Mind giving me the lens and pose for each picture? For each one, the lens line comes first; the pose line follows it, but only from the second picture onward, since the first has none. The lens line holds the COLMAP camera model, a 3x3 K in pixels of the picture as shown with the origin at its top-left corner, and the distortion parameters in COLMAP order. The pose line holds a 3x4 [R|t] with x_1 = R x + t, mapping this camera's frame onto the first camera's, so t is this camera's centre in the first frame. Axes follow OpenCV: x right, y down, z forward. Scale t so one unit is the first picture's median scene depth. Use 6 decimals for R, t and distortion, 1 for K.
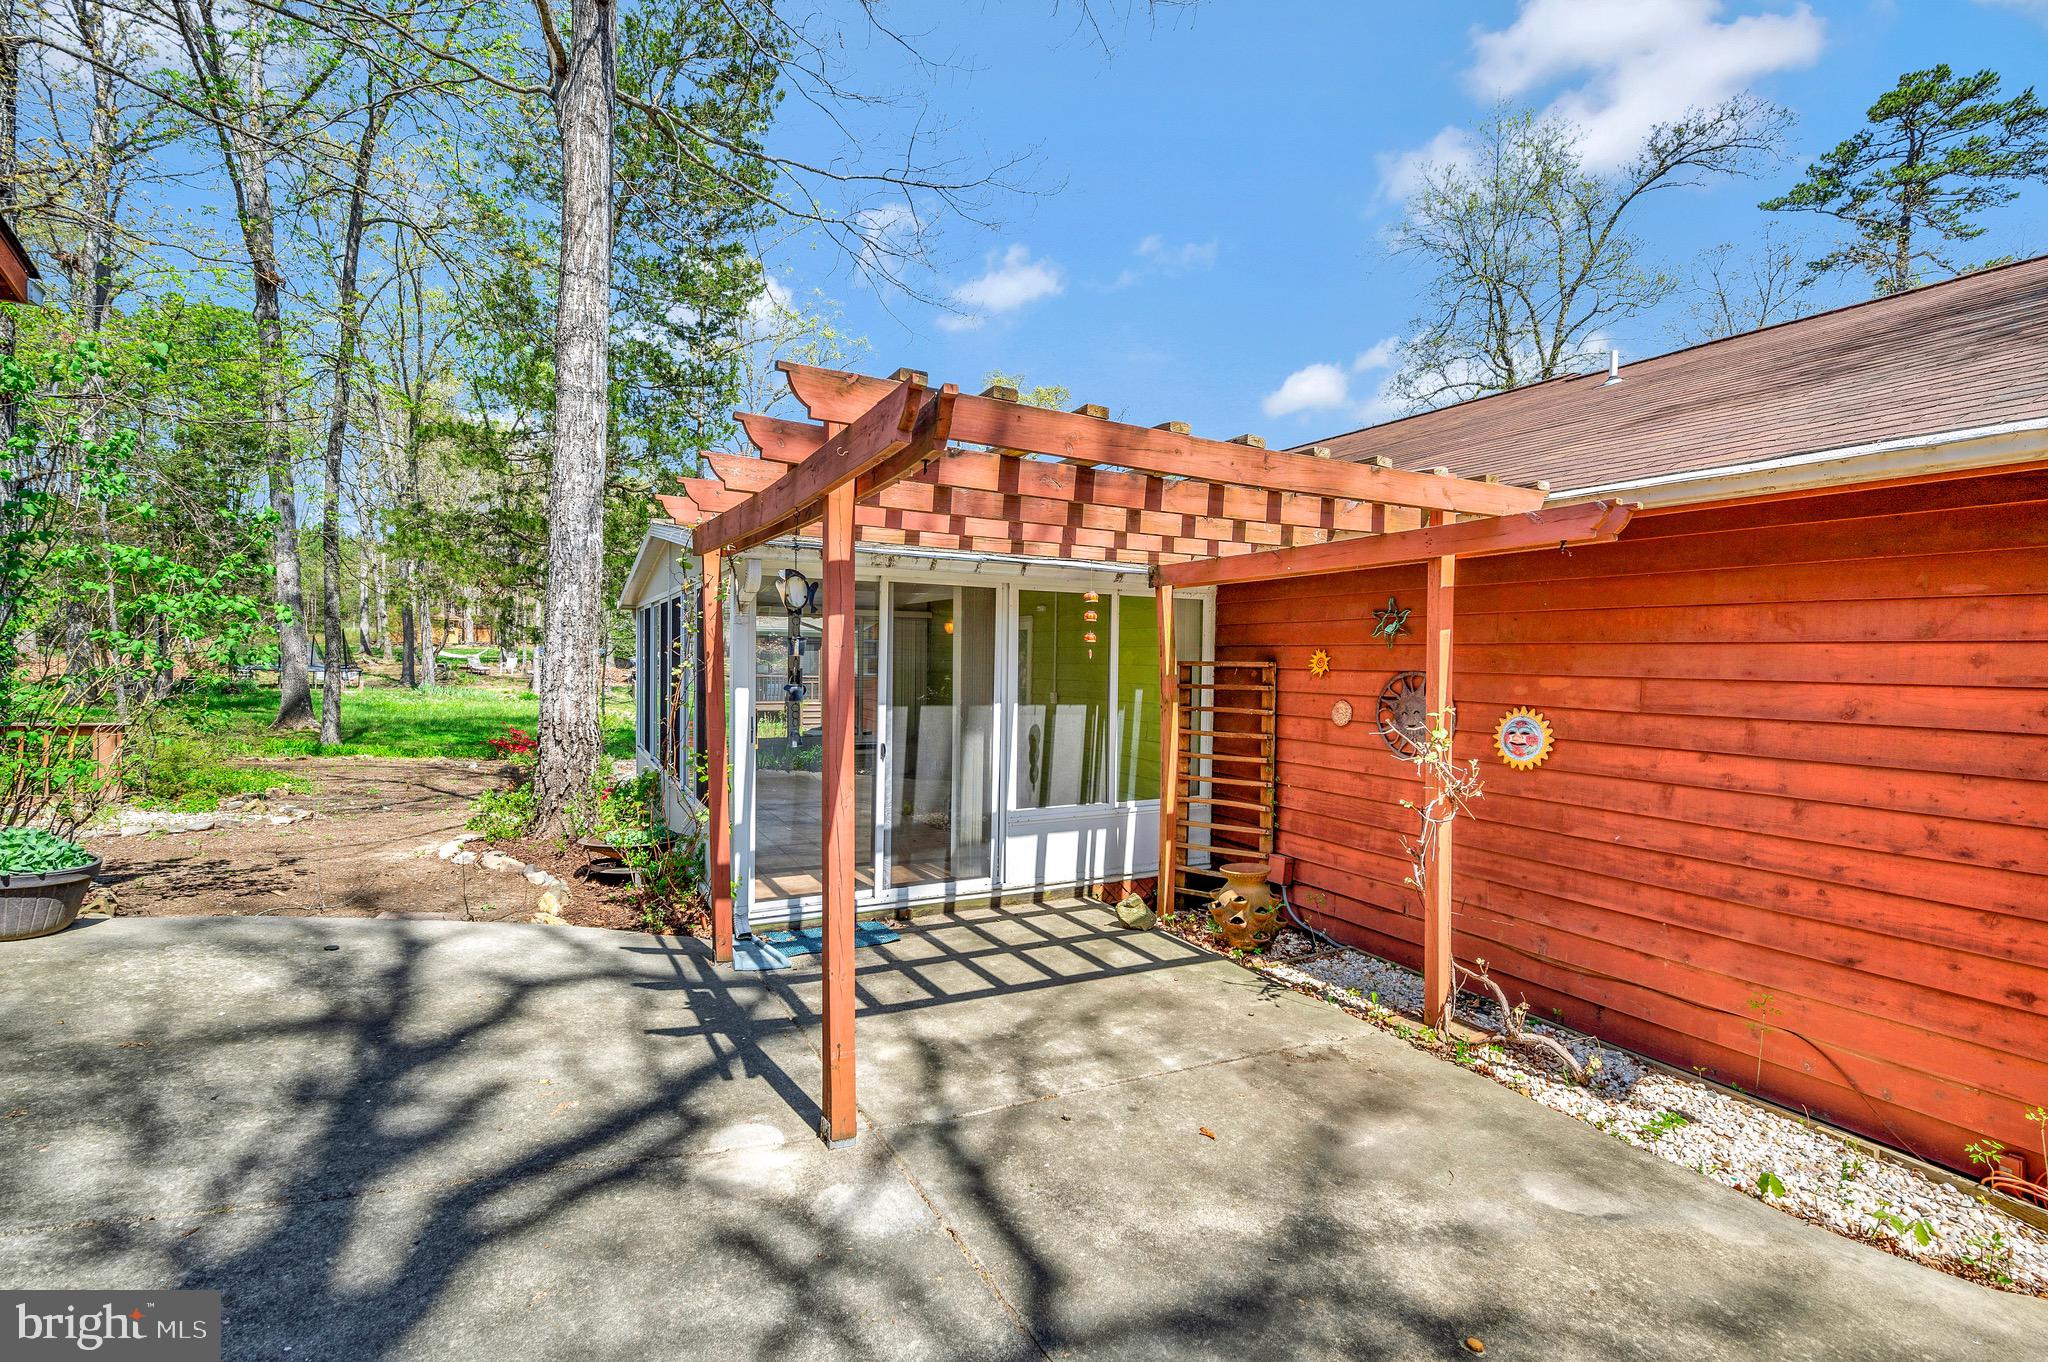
lens RADIAL K [[907.0, 0, 1024.0], [0, 907.0, 681.0], [0, 0, 1]] dist [-0.014580, -0.000074]
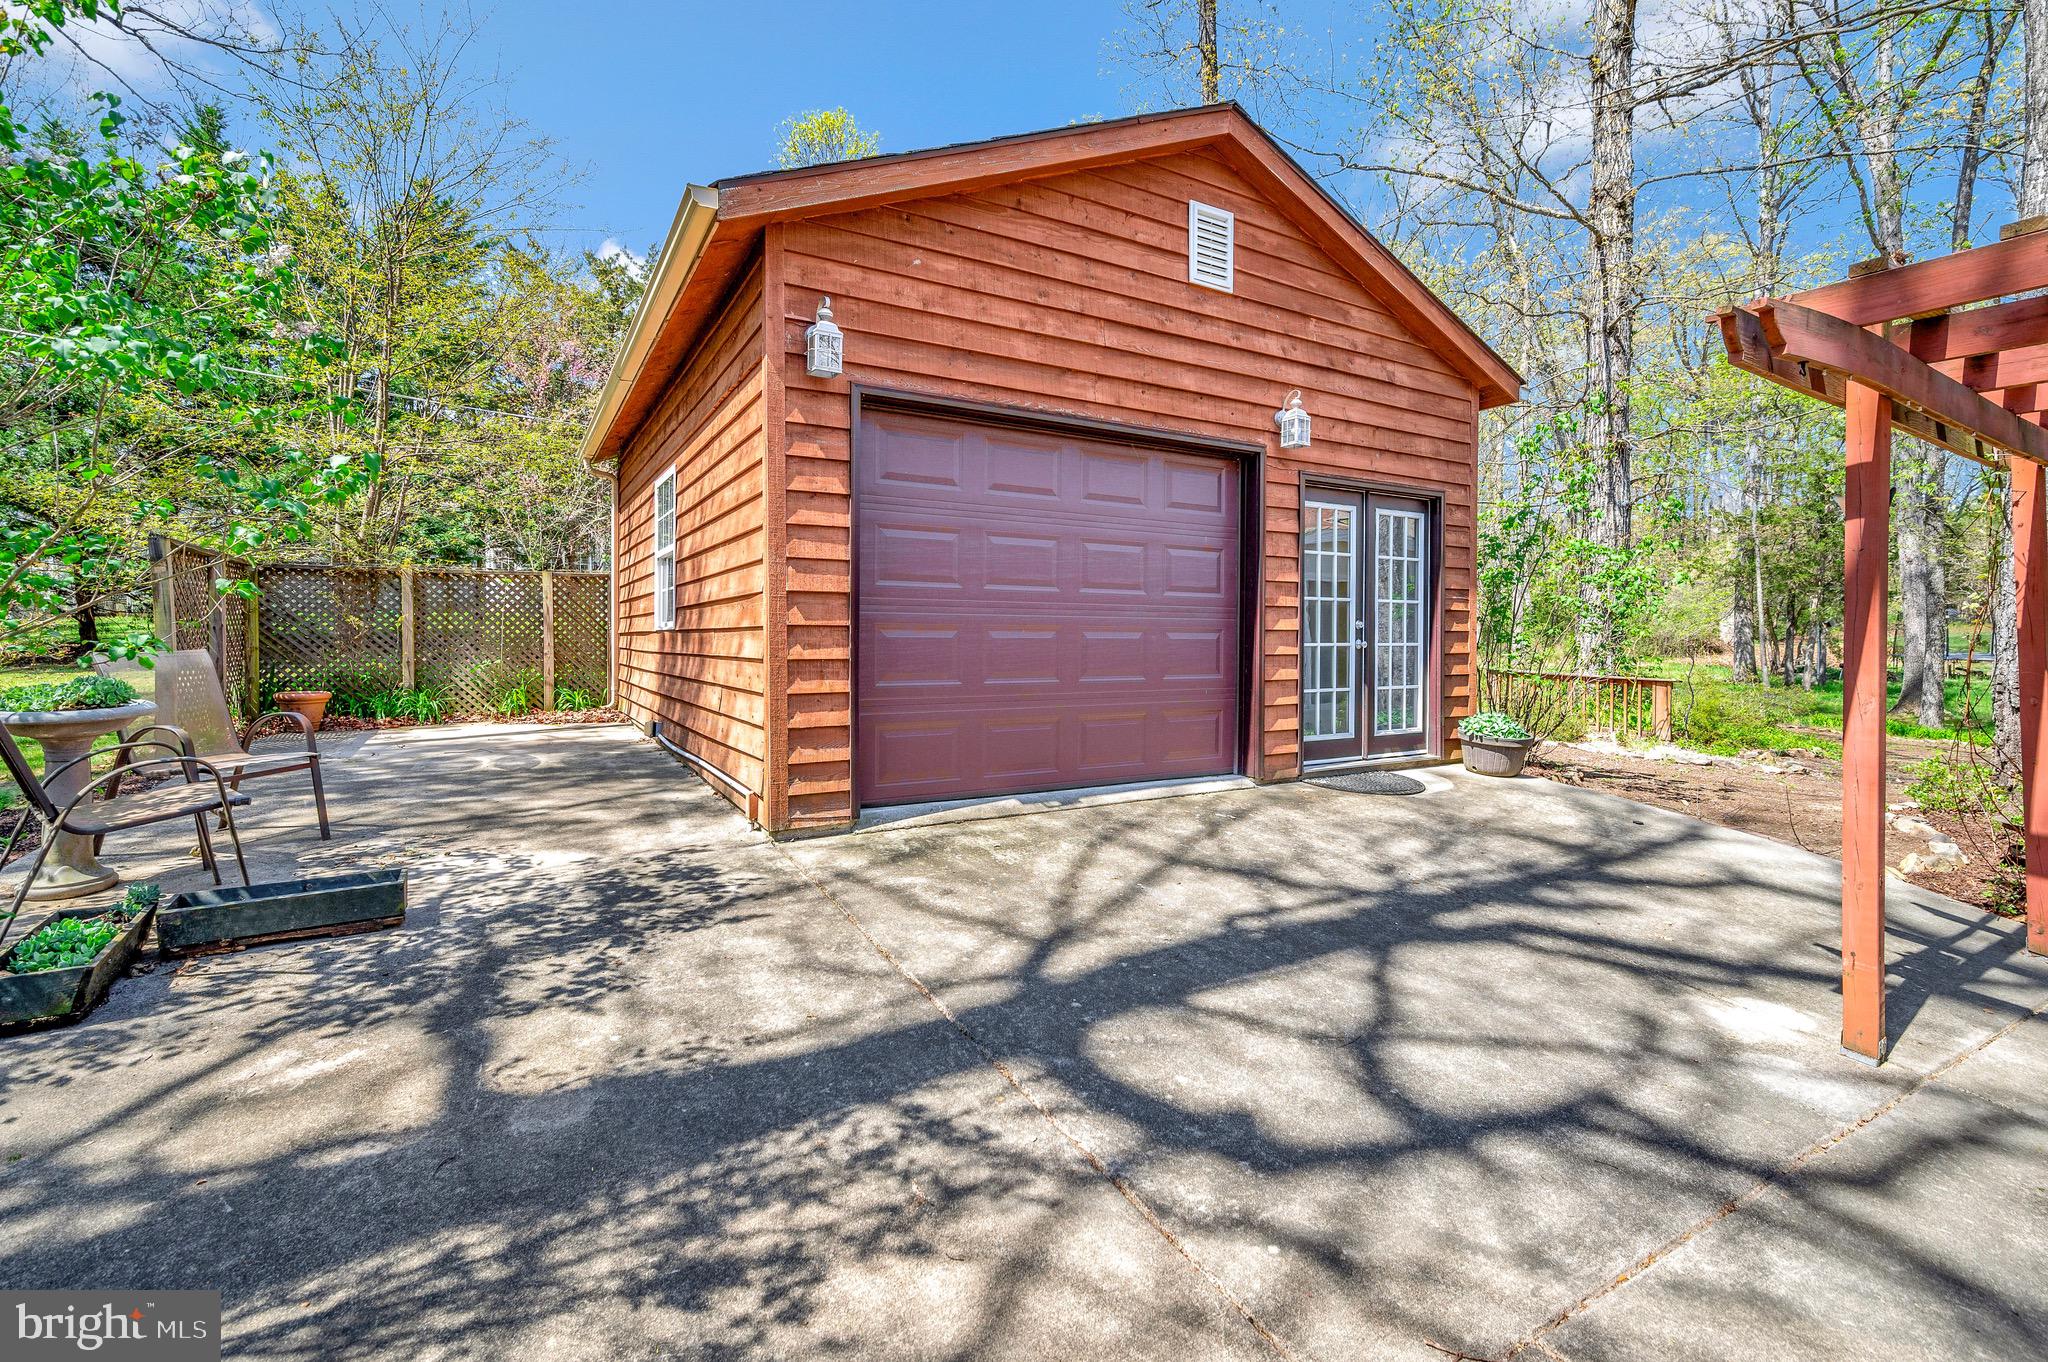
lens RADIAL K [[907.0, 0, 1024.0], [0, 907.0, 681.0], [0, 0, 1]] dist [-0.014580, -0.000074]
pose [[0.031036, 0.033279, -0.998964, 0.855922], [-0.030014, 0.999026, 0.032349, 0.110861], [0.999068, 0.028979, 0.032004, 0.049058]]
